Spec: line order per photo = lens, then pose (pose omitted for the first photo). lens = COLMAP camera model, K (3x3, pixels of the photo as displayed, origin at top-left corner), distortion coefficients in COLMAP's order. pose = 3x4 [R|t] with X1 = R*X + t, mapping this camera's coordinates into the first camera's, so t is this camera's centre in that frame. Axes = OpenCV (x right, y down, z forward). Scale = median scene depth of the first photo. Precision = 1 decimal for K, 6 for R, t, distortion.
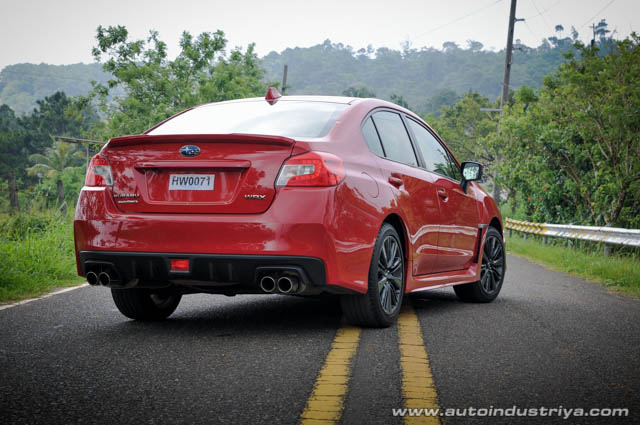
lens RADIAL K [[1126.3, 0, 320.0], [0, 1126.3, 212.5], [0, 0, 1]] dist [-0.010881, 0.008513]
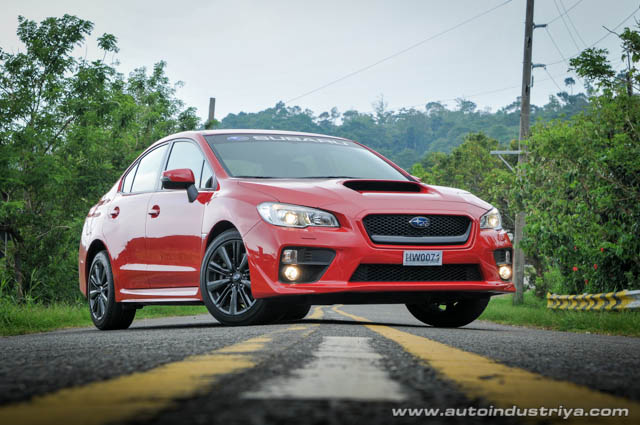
lens RADIAL K [[1257.5, 0, 320.0], [0, 1257.5, 212.5], [0, 0, 1]] dist [0.074873, 0.315698]
pose [[0.998981, -0.035389, 0.028027, 0.006780], [0.037995, 0.994392, -0.098695, 0.011489], [-0.024377, 0.099659, 0.994723, 0.125748]]
